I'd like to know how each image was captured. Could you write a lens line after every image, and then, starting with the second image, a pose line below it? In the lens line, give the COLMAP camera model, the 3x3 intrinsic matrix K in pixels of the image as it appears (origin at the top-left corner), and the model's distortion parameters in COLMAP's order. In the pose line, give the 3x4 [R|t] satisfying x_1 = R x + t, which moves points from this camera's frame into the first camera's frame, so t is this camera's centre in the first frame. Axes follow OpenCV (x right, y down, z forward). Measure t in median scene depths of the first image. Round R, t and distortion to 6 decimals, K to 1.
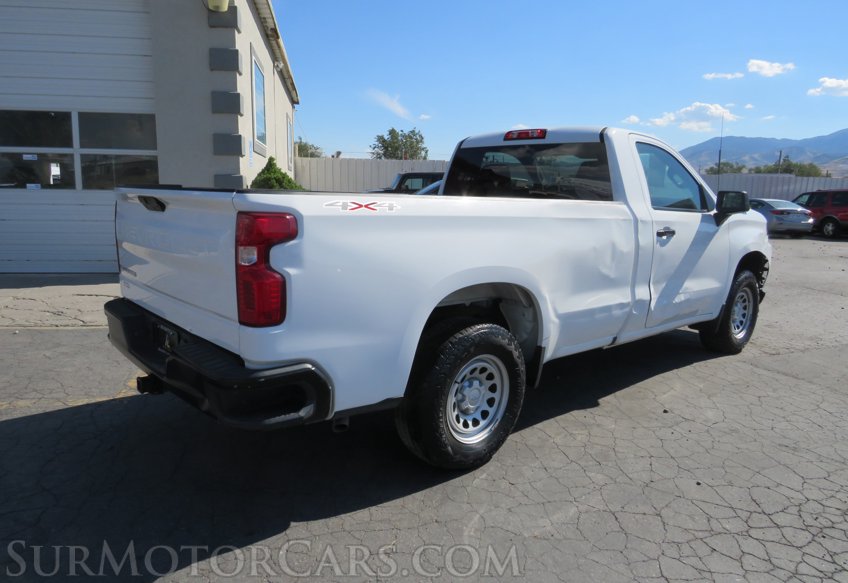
lens RADIAL K [[593.2, 0, 418.0], [0, 593.2, 288.0], [0, 0, 1]] dist [-0.032544, 0.016552]
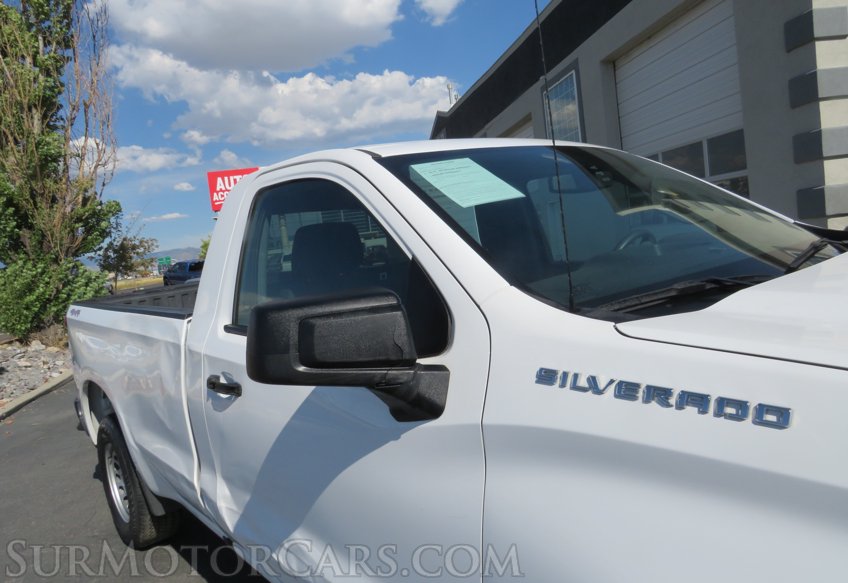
lens RADIAL K [[593.2, 0, 424.7], [0, 593.2, 291.5], [0, 0, 1]] dist [-0.032544, 0.016552]
pose [[-0.005941, 0.070514, -0.997493, 0.726024], [-0.042257, 0.996602, 0.070703, -0.170552], [0.999089, 0.042571, -0.002941, 0.957723]]
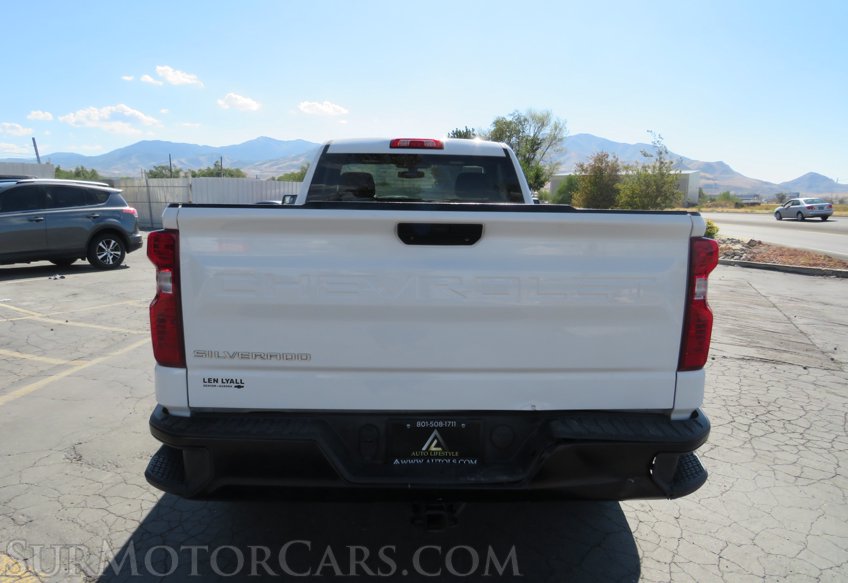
lens RADIAL K [[593.2, 0, 416.0], [0, 593.2, 284.6], [0, 0, 1]] dist [-0.032544, 0.016552]
pose [[0.637552, -0.119871, 0.761024, -0.534304], [0.127472, 0.990619, 0.049245, -0.068207], [-0.759788, 0.065613, 0.646852, 0.340380]]
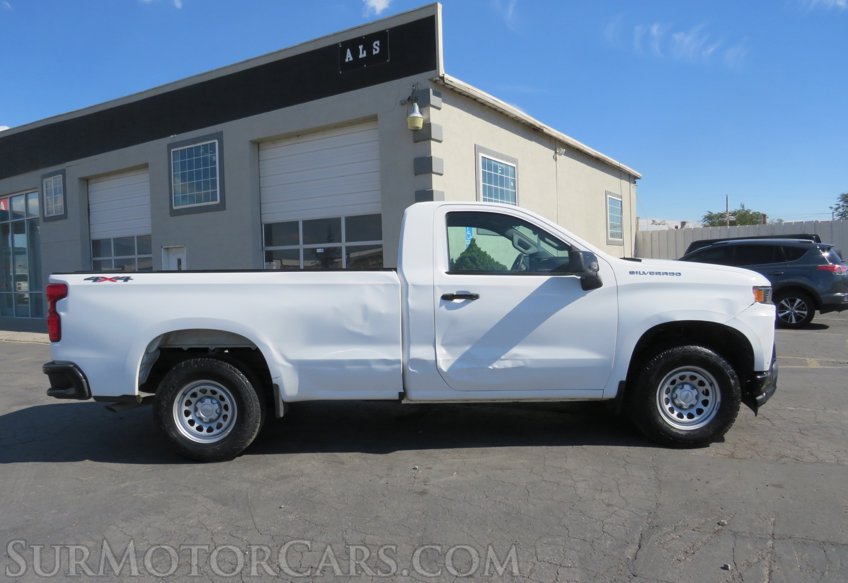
lens RADIAL K [[593.2, 0, 422.4], [0, 593.2, 291.9], [0, 0, 1]] dist [-0.032544, 0.016552]
pose [[0.747580, -0.011526, -0.664072, 0.874338], [-0.068816, 0.993124, -0.094707, 0.000375], [0.660597, 0.116499, 0.741646, 0.160404]]
